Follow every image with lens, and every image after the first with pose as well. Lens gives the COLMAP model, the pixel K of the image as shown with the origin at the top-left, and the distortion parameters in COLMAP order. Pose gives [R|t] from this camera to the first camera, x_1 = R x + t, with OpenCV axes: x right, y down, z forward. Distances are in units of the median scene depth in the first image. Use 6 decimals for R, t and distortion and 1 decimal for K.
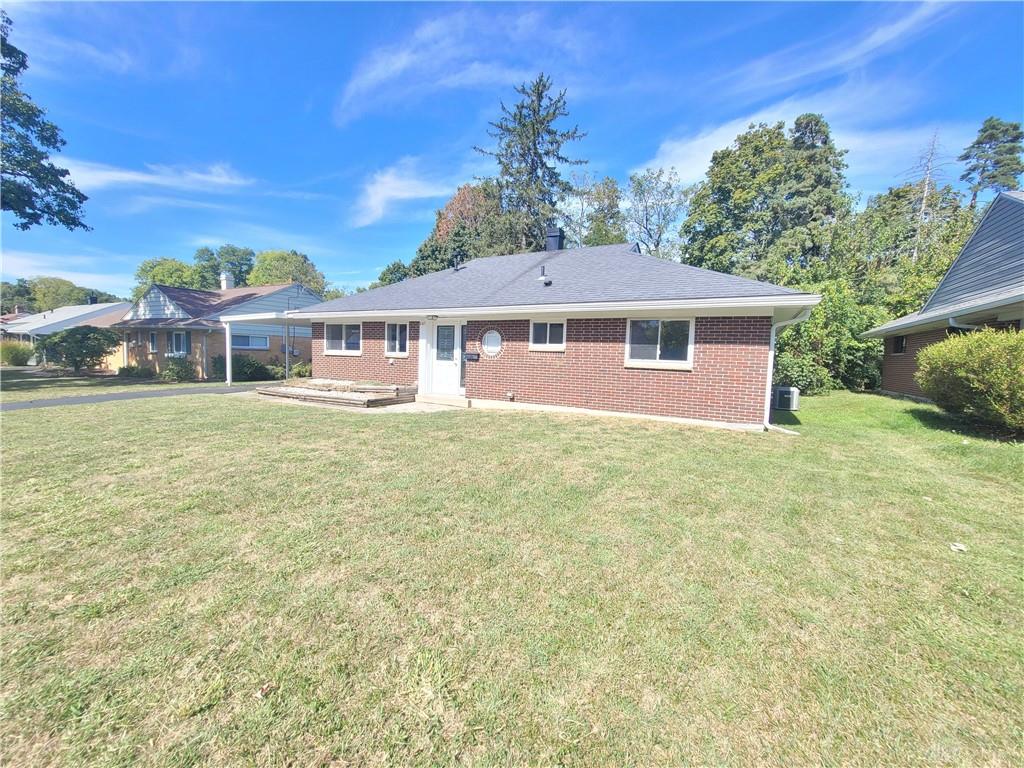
lens RADIAL K [[418.4, 0, 512.0], [0, 418.4, 384.0], [0, 0, 1]] dist [-0.000579, 0.000285]
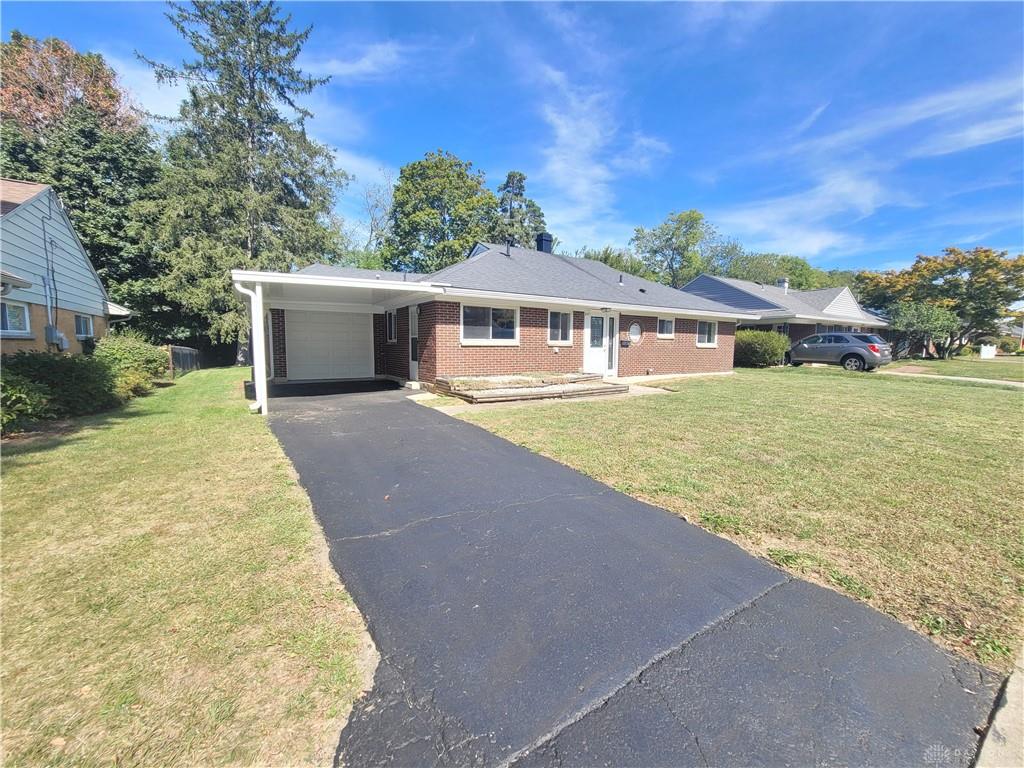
lens RADIAL K [[418.4, 0, 512.0], [0, 418.4, 384.0], [0, 0, 1]] dist [-0.000579, 0.000285]
pose [[0.462743, -0.115958, 0.878876, -1.237466], [0.055921, 0.993252, 0.101606, -0.082187], [-0.884727, 0.002130, 0.466105, 0.638244]]
